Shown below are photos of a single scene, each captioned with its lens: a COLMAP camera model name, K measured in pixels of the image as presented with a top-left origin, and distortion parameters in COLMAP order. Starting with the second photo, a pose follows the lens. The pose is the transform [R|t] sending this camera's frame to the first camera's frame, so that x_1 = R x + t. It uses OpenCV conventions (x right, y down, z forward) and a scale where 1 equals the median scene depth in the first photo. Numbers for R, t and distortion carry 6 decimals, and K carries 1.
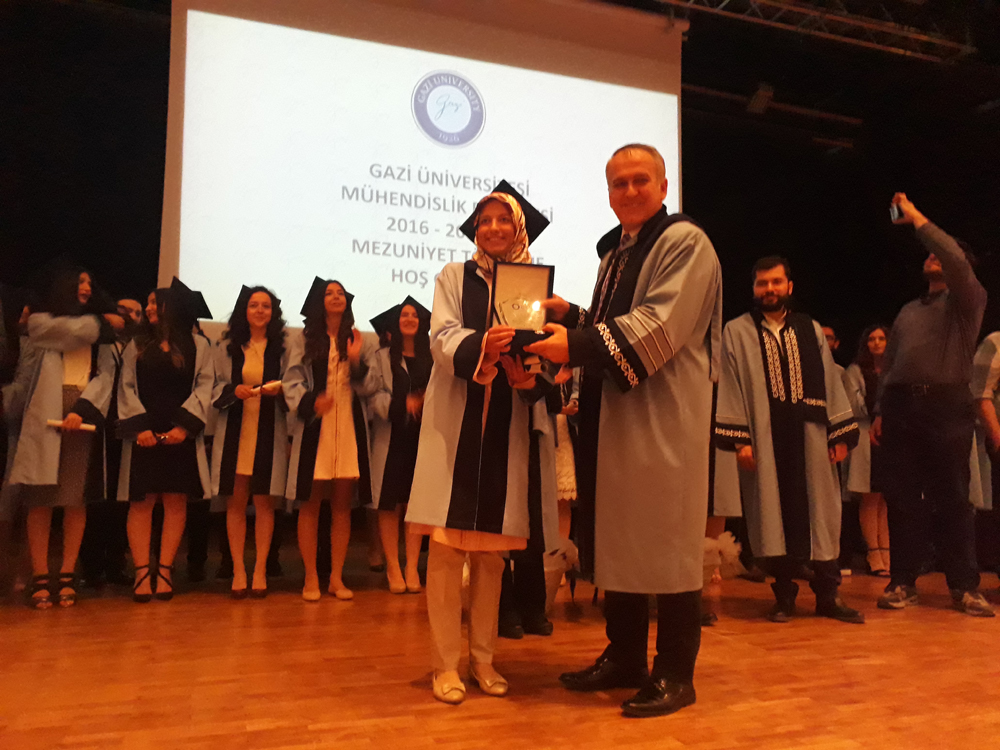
lens RADIAL K [[810.3, 0, 503.0], [0, 810.3, 377.3], [0, 0, 1]] dist [0.102210, -0.150199]
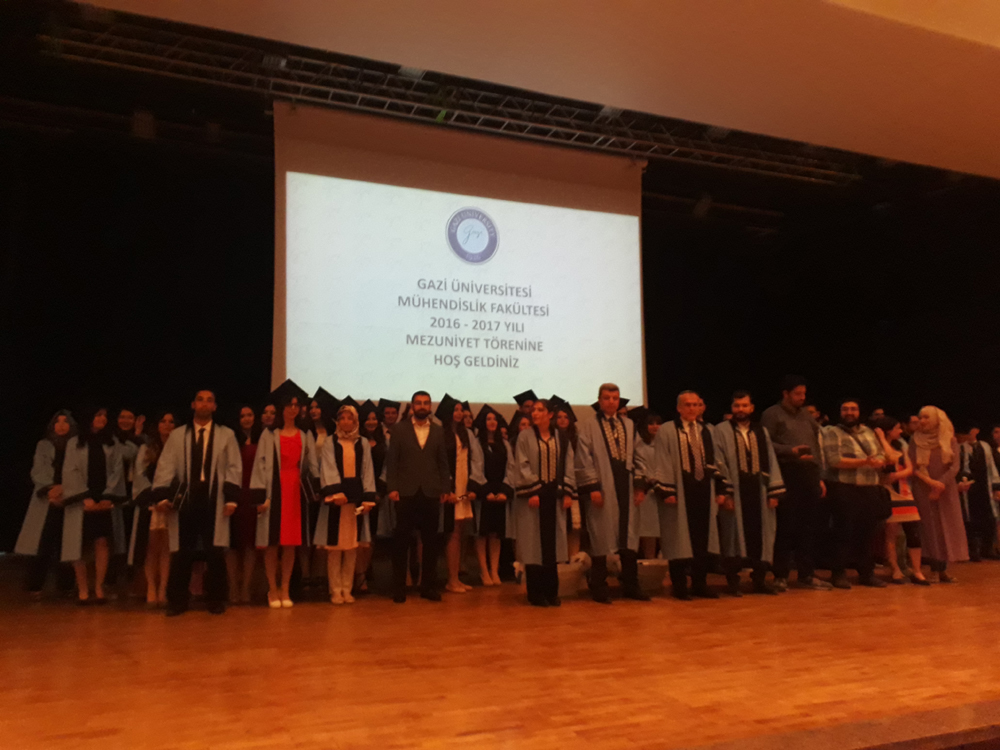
lens RADIAL K [[798.3, 0, 500.0], [0, 798.3, 375.0], [0, 0, 1]] dist [0.225899, -0.461592]
pose [[0.999235, -0.009756, 0.037861, -0.128262], [0.010328, 0.999835, -0.014947, -0.129436], [-0.037709, 0.015327, 0.999171, -0.593012]]
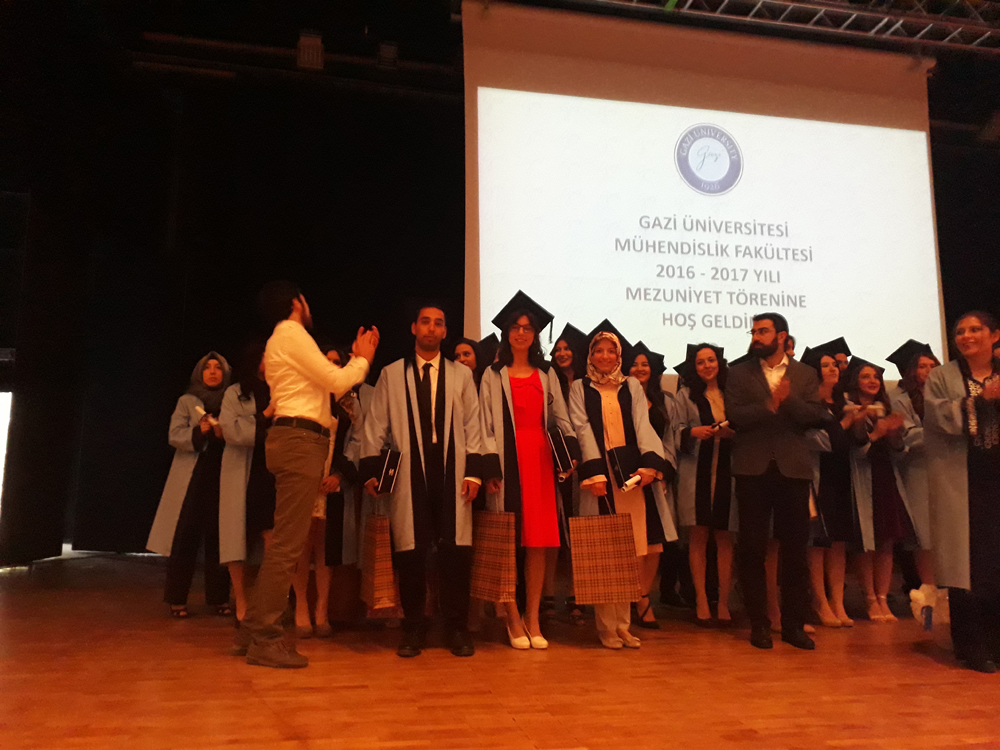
lens RADIAL K [[808.6, 0, 487.5], [0, 808.6, 377.5], [0, 0, 1]] dist [0.060771, -0.120415]
pose [[0.986788, -0.022836, -0.160398, -0.321922], [0.017282, 0.999205, -0.035935, -0.027209], [0.161091, 0.032688, 0.986398, -0.115351]]
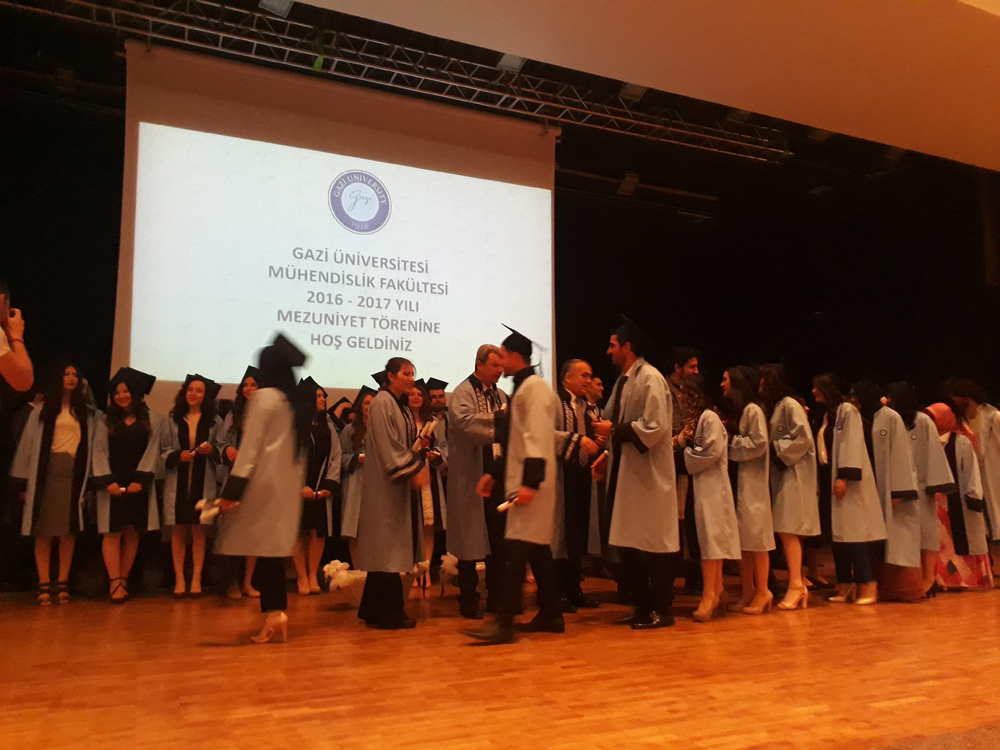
lens RADIAL K [[798.3, 0, 500.0], [0, 798.3, 375.0], [0, 0, 1]] dist [0.225899, -0.461592]
pose [[0.997679, 0.001415, 0.068071, 0.103832], [0.000533, 0.999591, -0.028593, -0.061751], [-0.068084, 0.028563, 0.997271, -0.364484]]
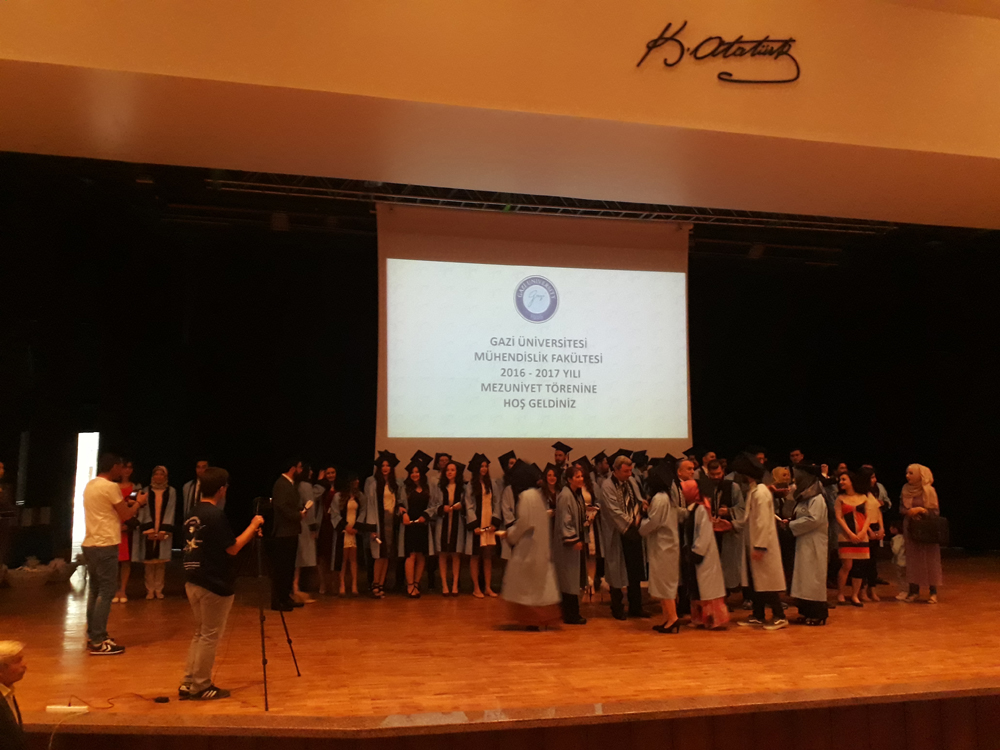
lens RADIAL K [[798.3, 0, 500.0], [0, 798.3, 375.0], [0, 0, 1]] dist [0.225899, -0.461592]
pose [[0.991072, -0.019710, -0.131866, 0.124313], [0.020016, 0.999799, 0.000992, -0.307690], [0.131820, -0.003623, 0.991267, -1.075581]]
